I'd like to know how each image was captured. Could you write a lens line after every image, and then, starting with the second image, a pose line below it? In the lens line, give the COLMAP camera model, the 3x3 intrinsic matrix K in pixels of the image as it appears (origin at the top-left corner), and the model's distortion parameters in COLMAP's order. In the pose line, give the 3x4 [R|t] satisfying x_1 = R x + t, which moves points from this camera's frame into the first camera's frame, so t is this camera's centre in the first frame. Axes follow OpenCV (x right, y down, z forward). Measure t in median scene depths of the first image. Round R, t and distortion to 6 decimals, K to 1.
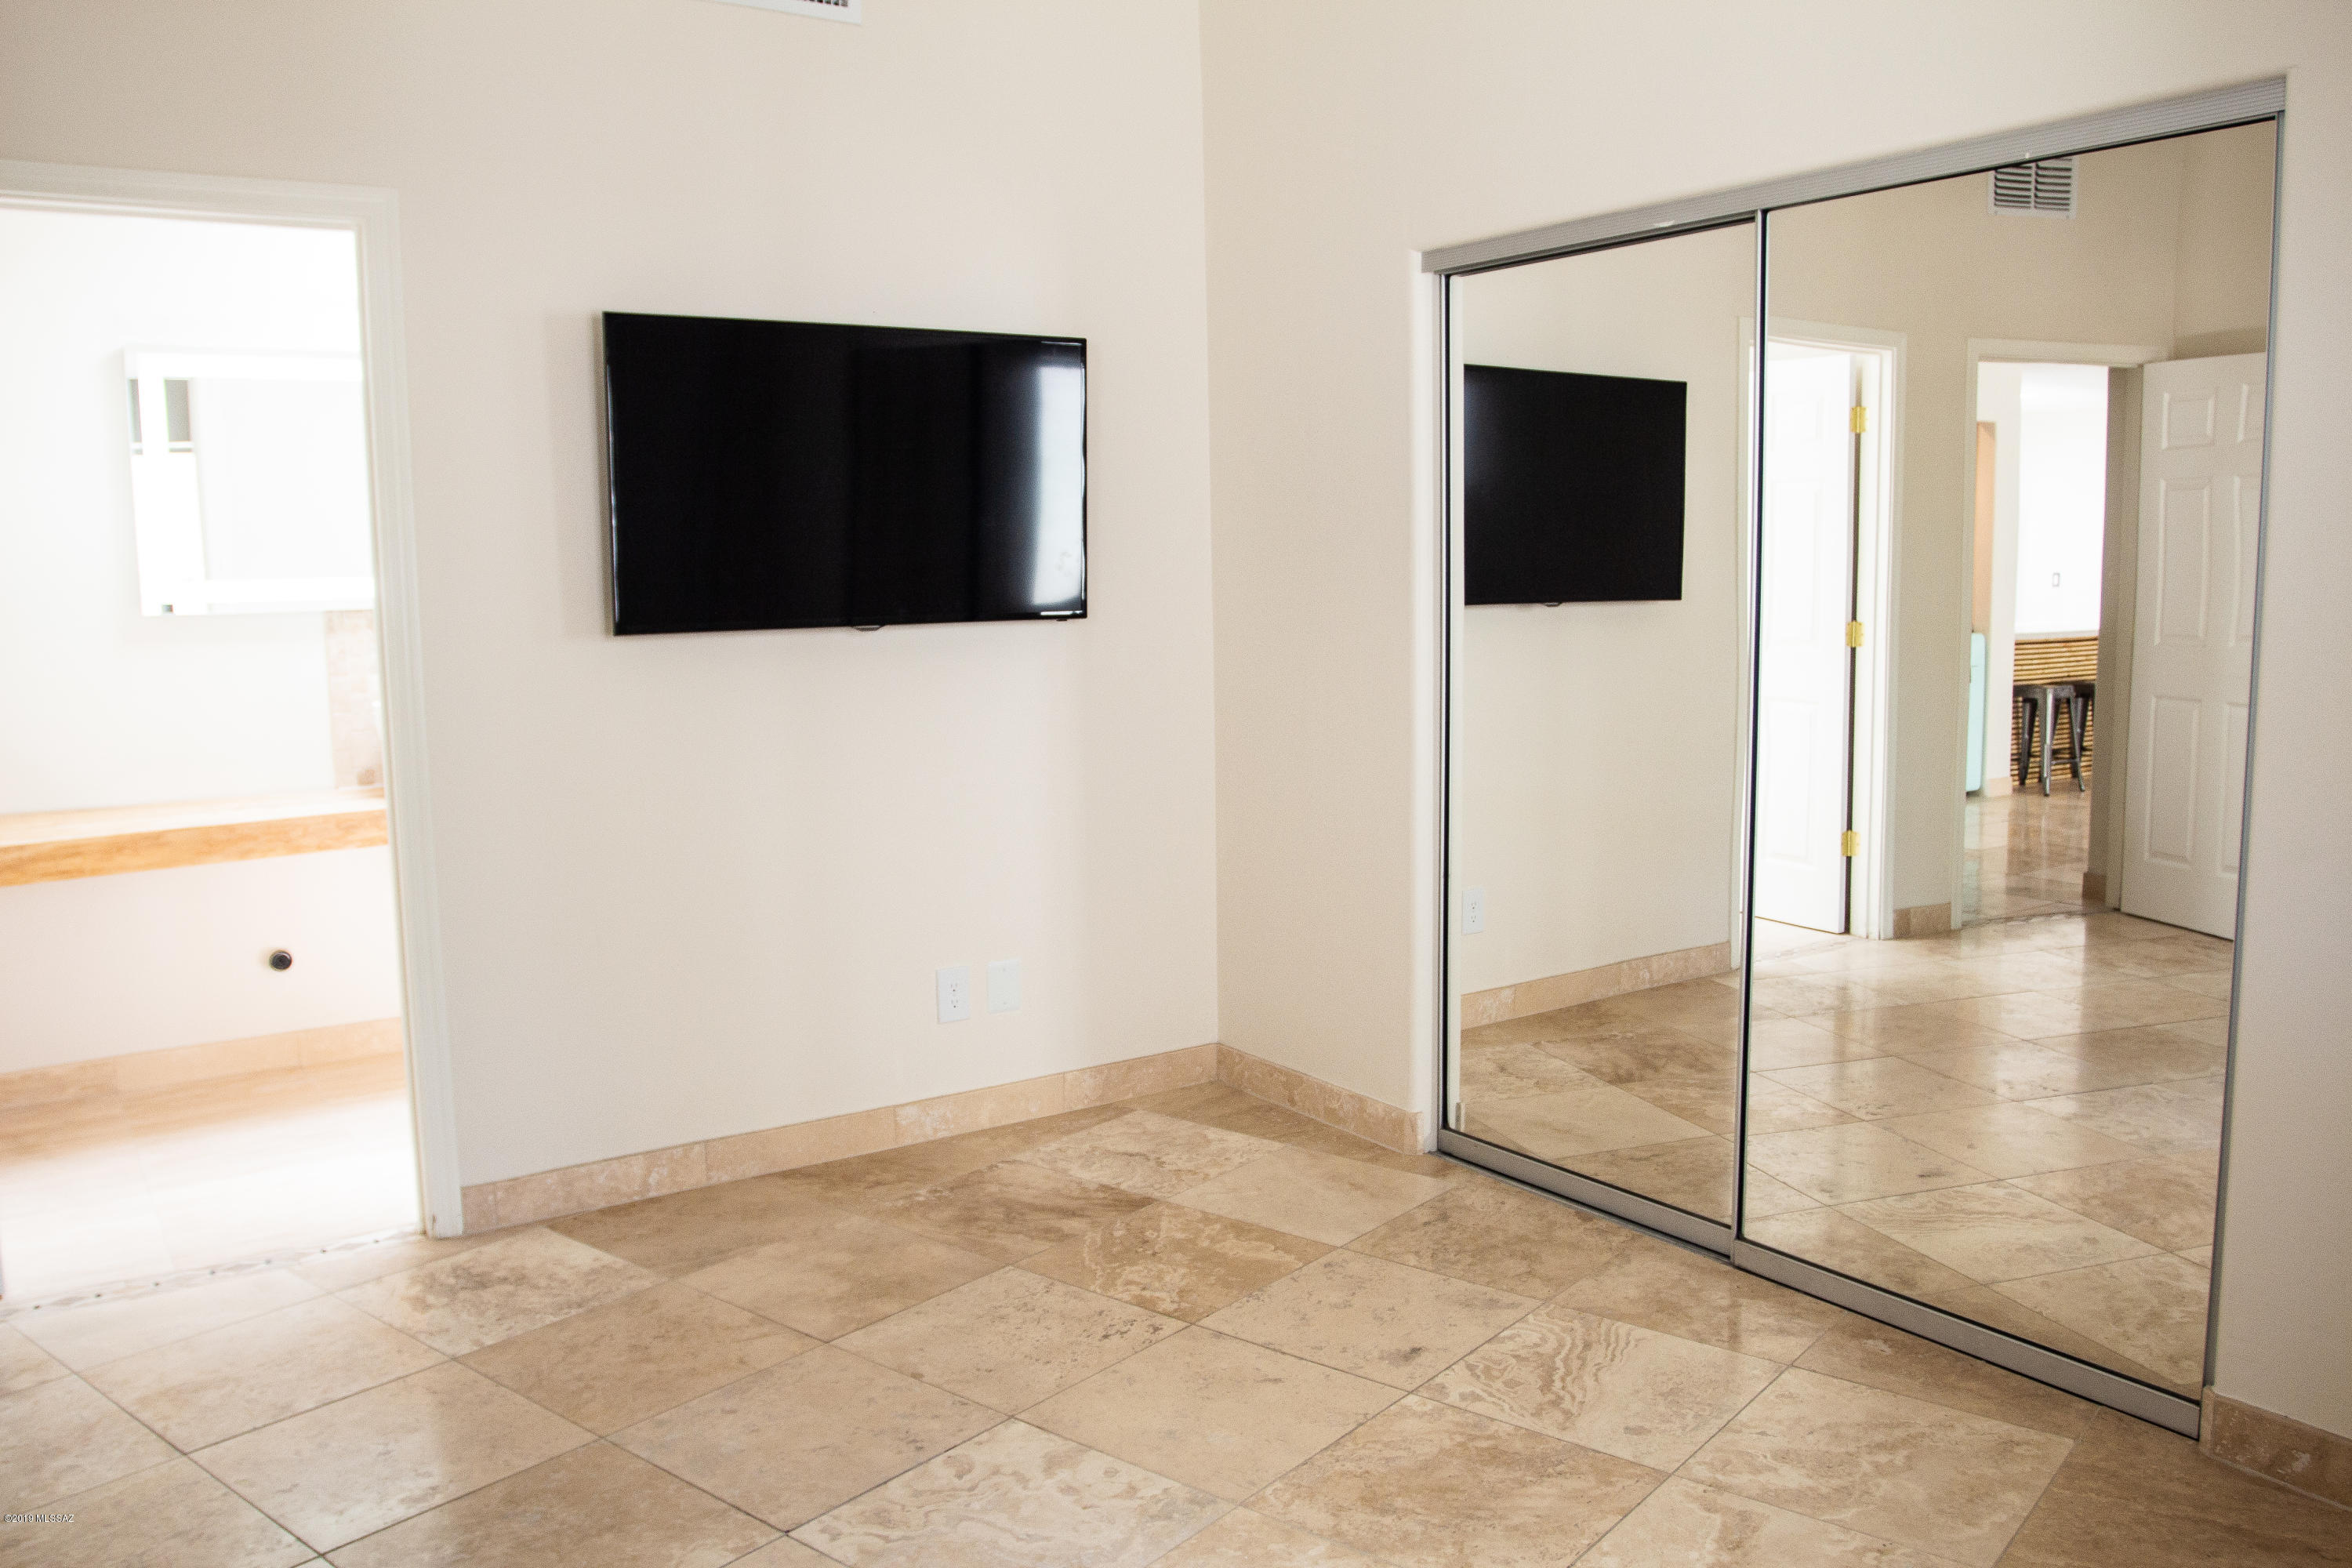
lens RADIAL K [[1886.8, 0, 1176.0], [0, 1886.8, 784.0], [0, 0, 1]] dist [-0.028789, 0.003431]
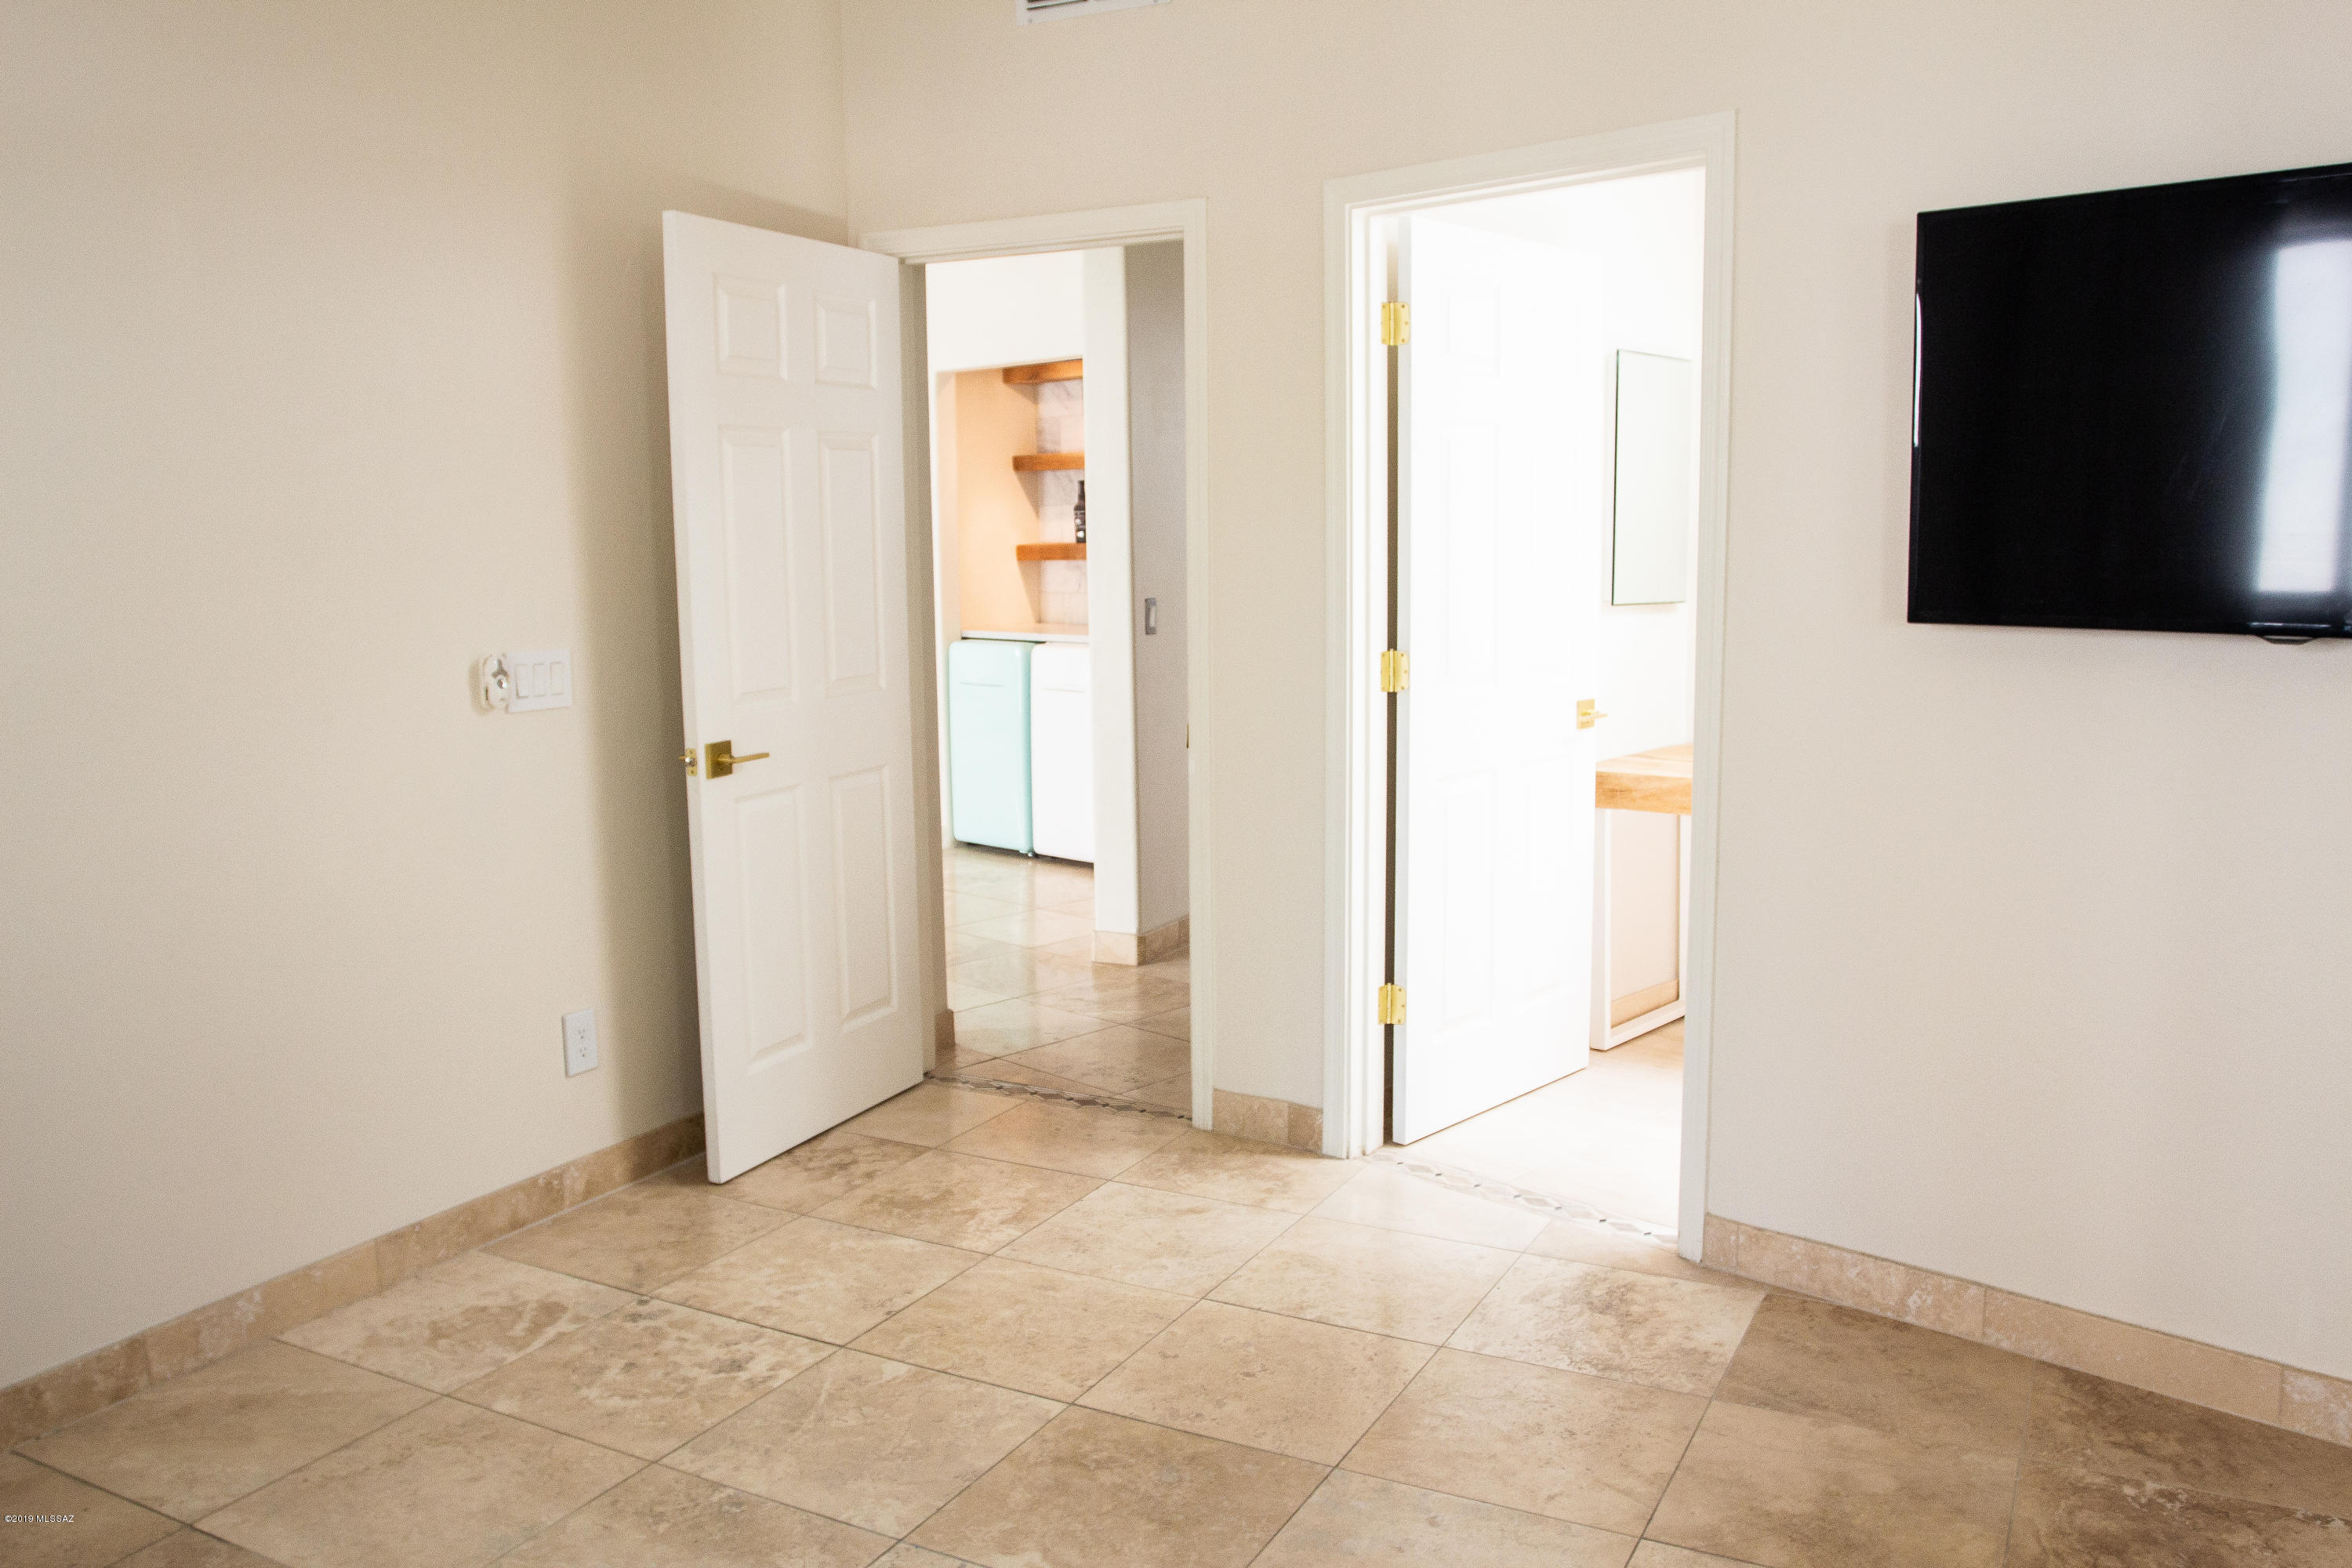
lens RADIAL K [[1886.8, 0, 1176.0], [0, 1886.8, 784.0], [0, 0, 1]] dist [-0.028789, 0.003431]
pose [[0.214163, 0.149681, -0.965262, 0.402955], [-0.109248, 0.985660, 0.128605, -0.077781], [0.970669, 0.077910, 0.227444, 0.509782]]
